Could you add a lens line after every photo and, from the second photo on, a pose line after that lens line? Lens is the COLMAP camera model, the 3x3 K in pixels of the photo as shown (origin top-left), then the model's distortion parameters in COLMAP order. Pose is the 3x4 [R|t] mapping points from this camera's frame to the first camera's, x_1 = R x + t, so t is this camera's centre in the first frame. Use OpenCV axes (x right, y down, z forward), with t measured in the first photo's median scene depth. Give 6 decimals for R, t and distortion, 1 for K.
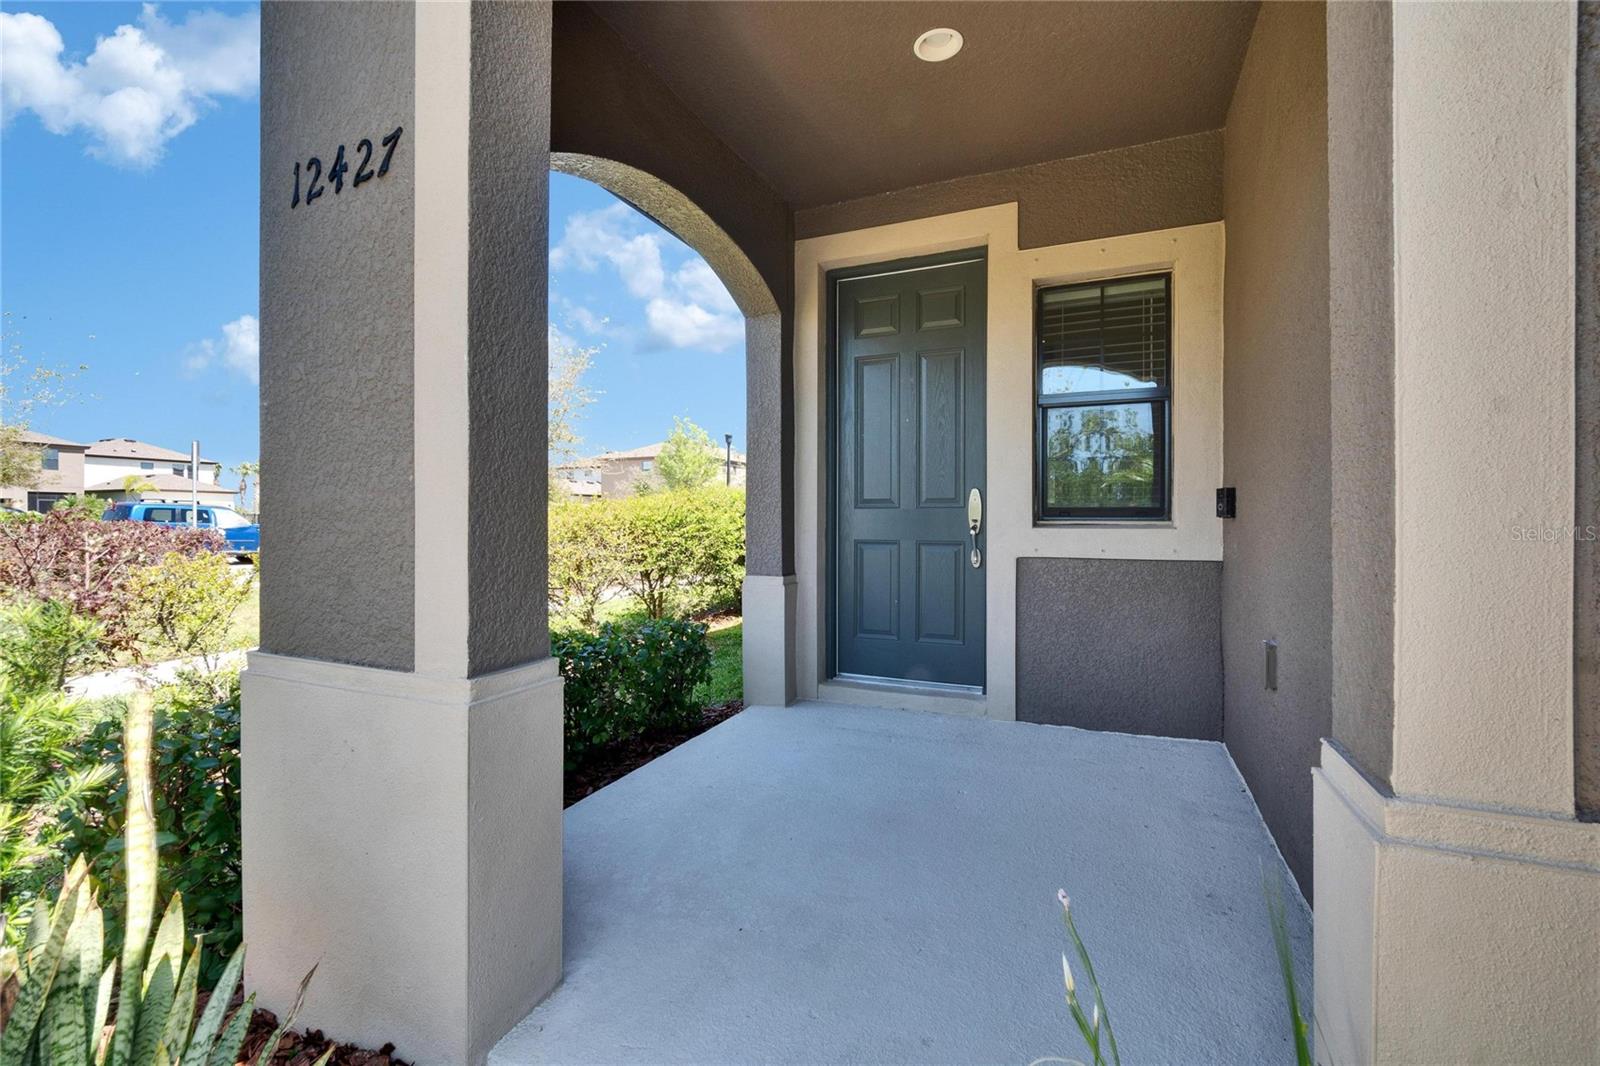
lens RADIAL K [[689.9, 0, 796.8], [0, 689.9, 495.1], [0, 0, 1]] dist [-0.002261, -0.000192]
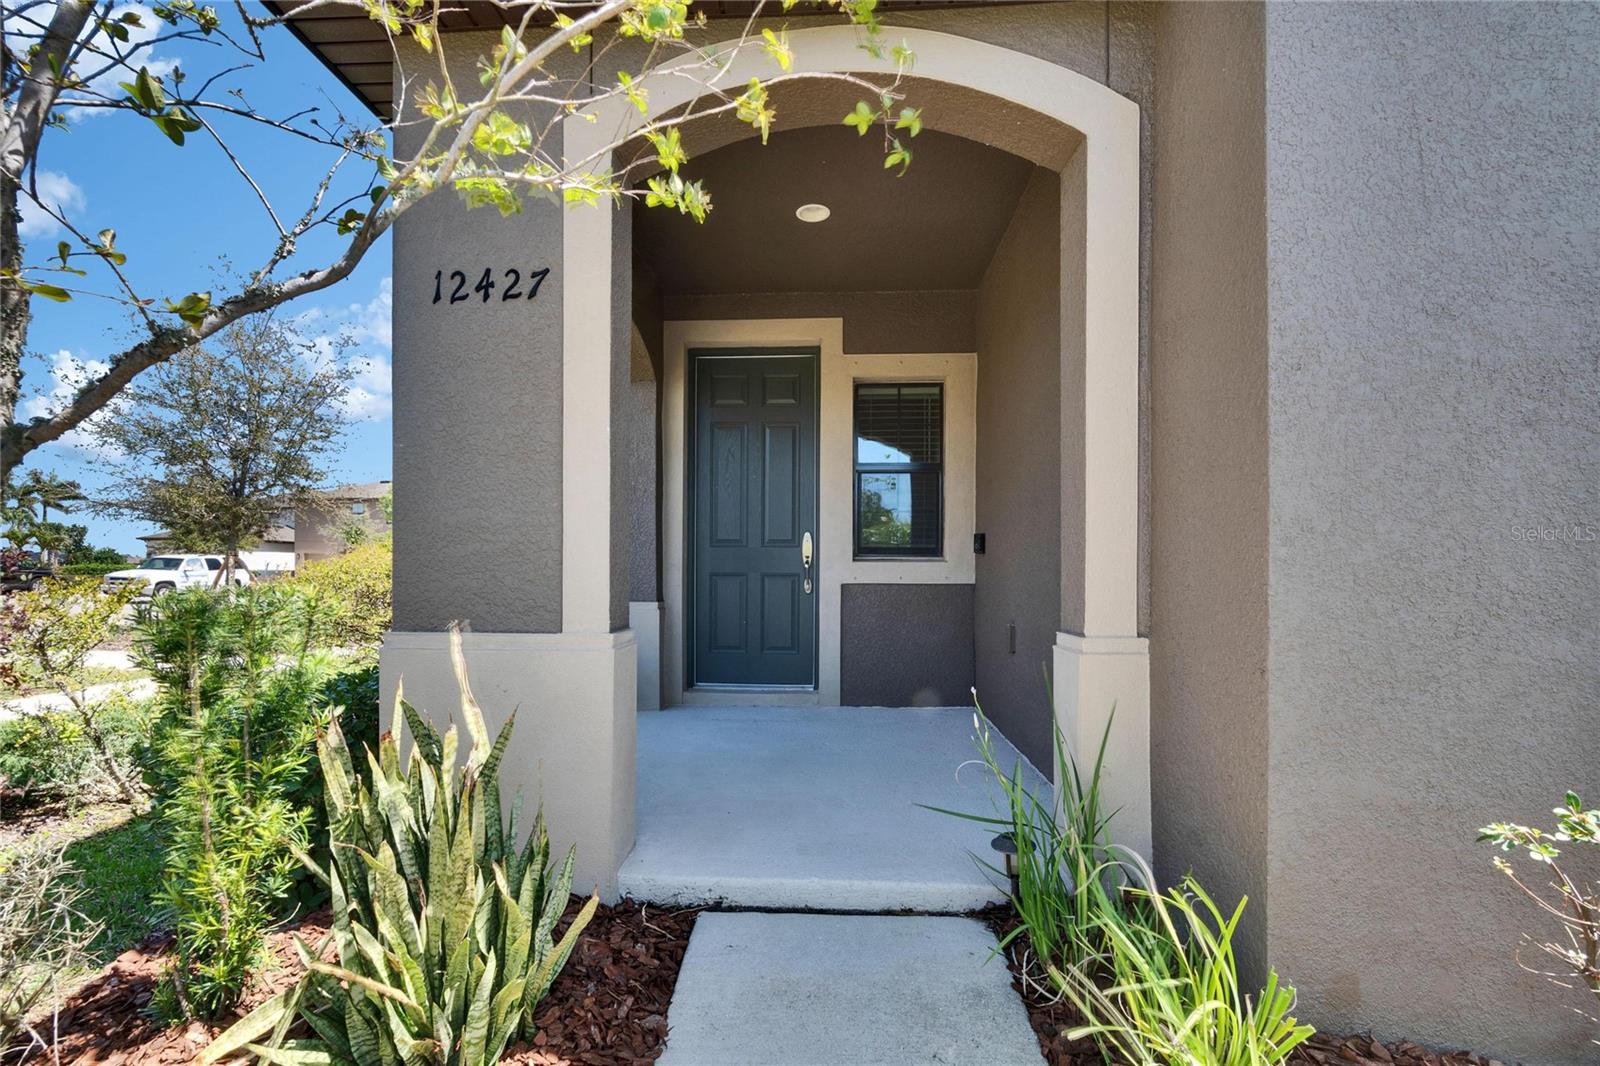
lens RADIAL K [[714.4, 0, 800.0], [0, 714.4, 533.0], [0, 0, 1]] dist [-0.005915, 0.003127]
pose [[0.932150, 0.022543, 0.361369, -0.254223], [-0.014209, 0.999569, -0.025702, 0.028261], [-0.361793, 0.018824, 0.932068, -0.256906]]
